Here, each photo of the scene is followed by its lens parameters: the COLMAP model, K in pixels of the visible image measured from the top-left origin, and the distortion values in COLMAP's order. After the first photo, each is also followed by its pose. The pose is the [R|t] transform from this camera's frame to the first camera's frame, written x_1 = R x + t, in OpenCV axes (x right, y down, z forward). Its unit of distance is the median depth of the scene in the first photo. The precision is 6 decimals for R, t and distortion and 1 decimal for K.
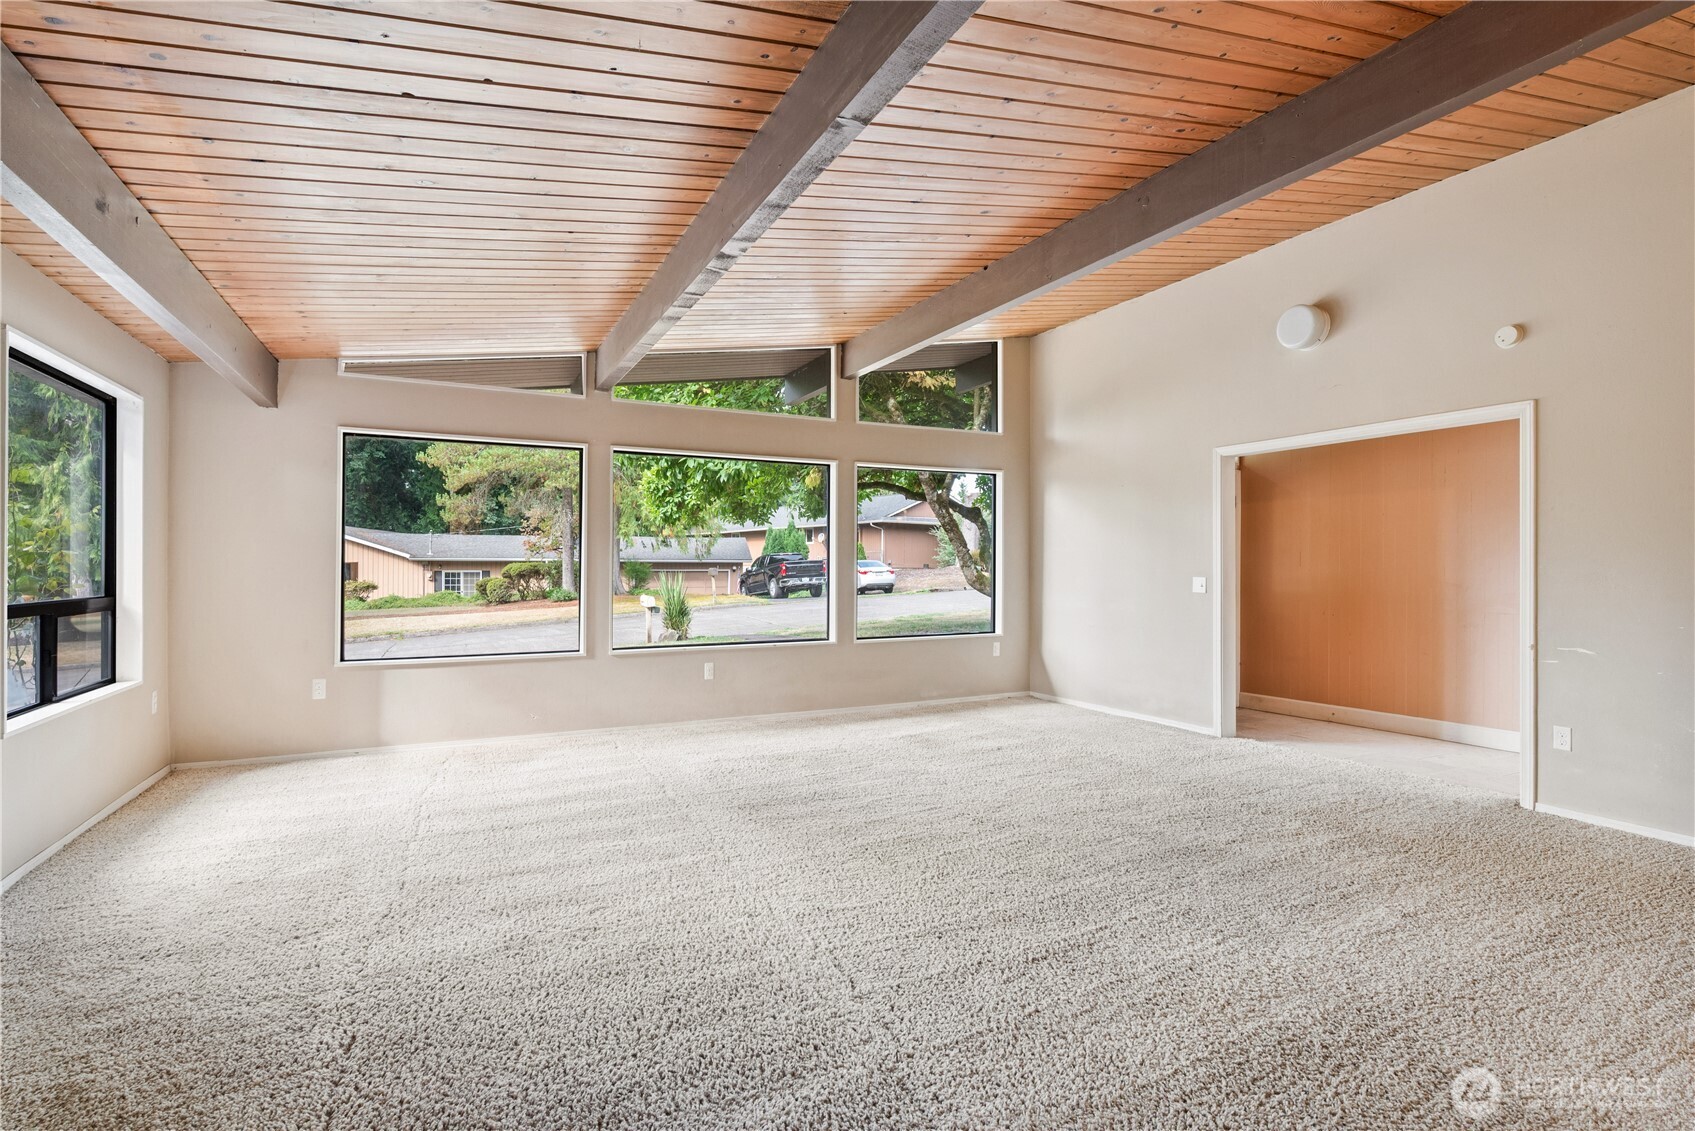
lens RADIAL K [[823.9, 0, 856.4], [0, 823.9, 564.7], [0, 0, 1]] dist [-0.004977, -0.000469]
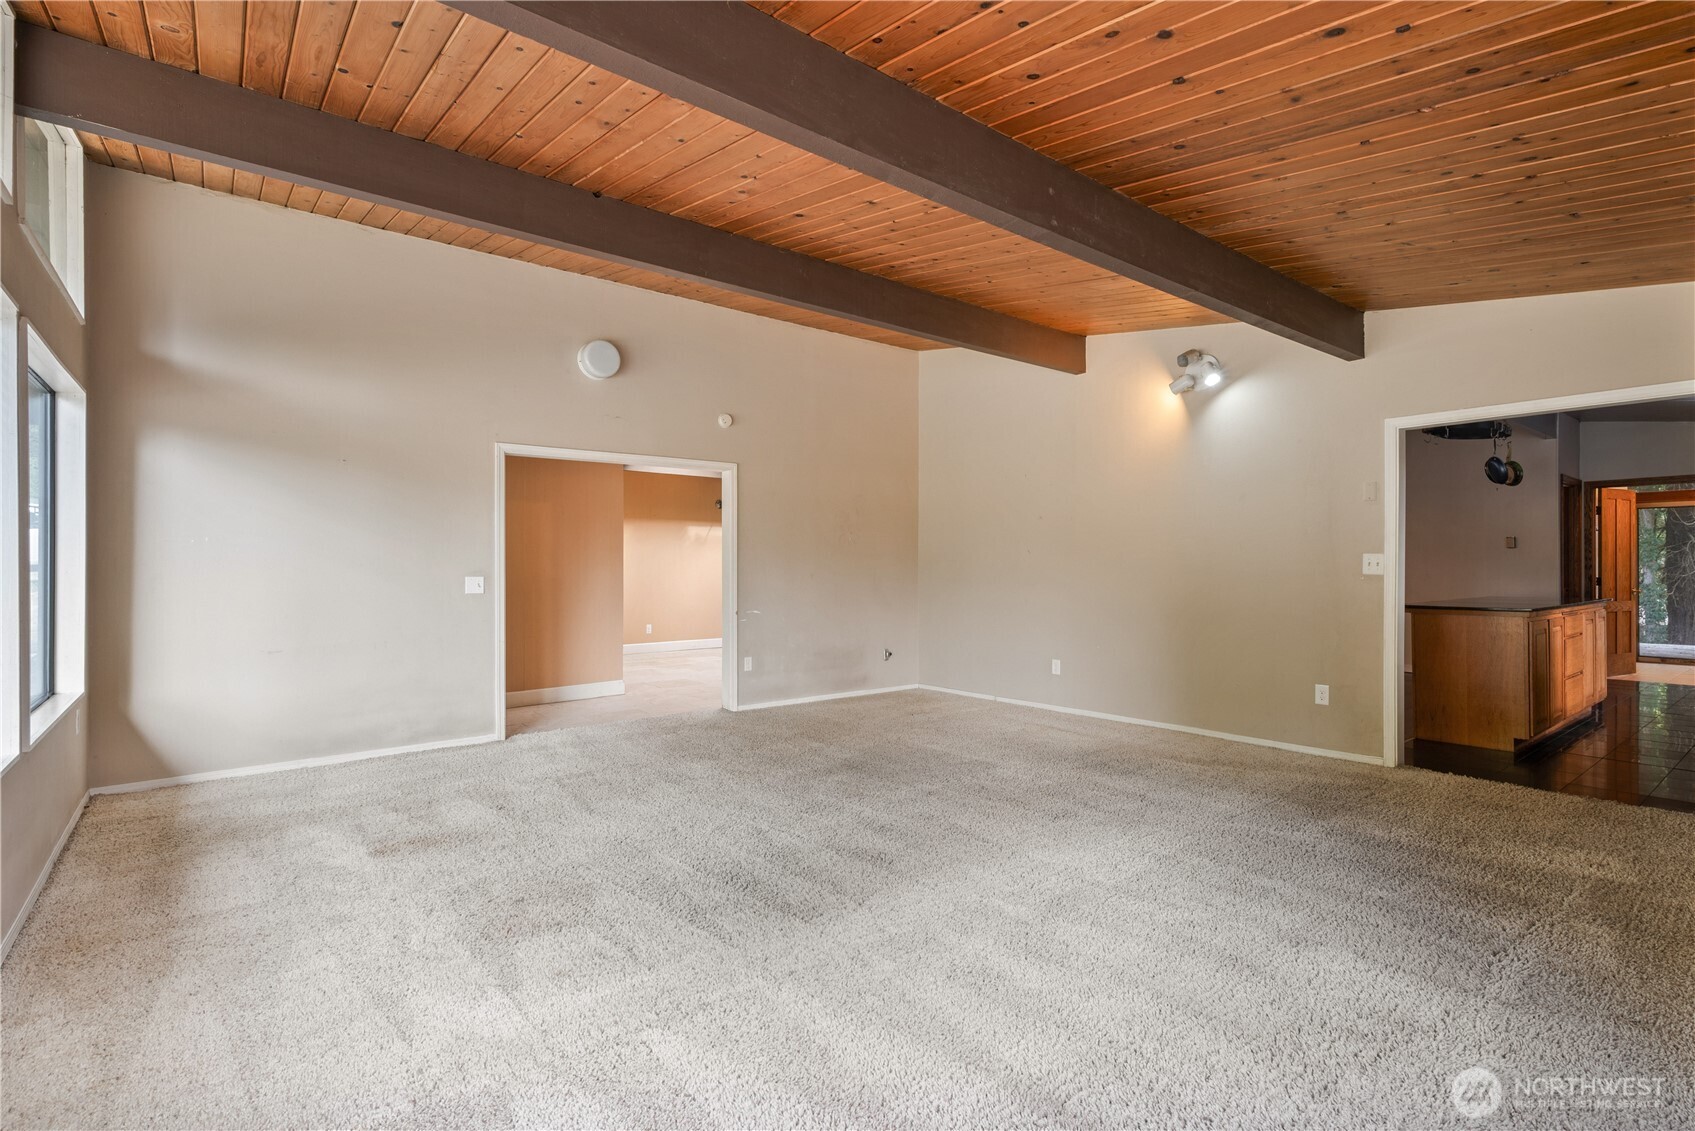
lens RADIAL K [[808.1, 0, 847.5], [0, 808.1, 560.1], [0, 0, 1]] dist [-0.002497, -0.001098]
pose [[-0.211510, 0.004501, 0.977365, -0.082051], [0.002240, 0.999989, -0.004120, 0.000145], [-0.977373, 0.001318, -0.211518, 0.113538]]
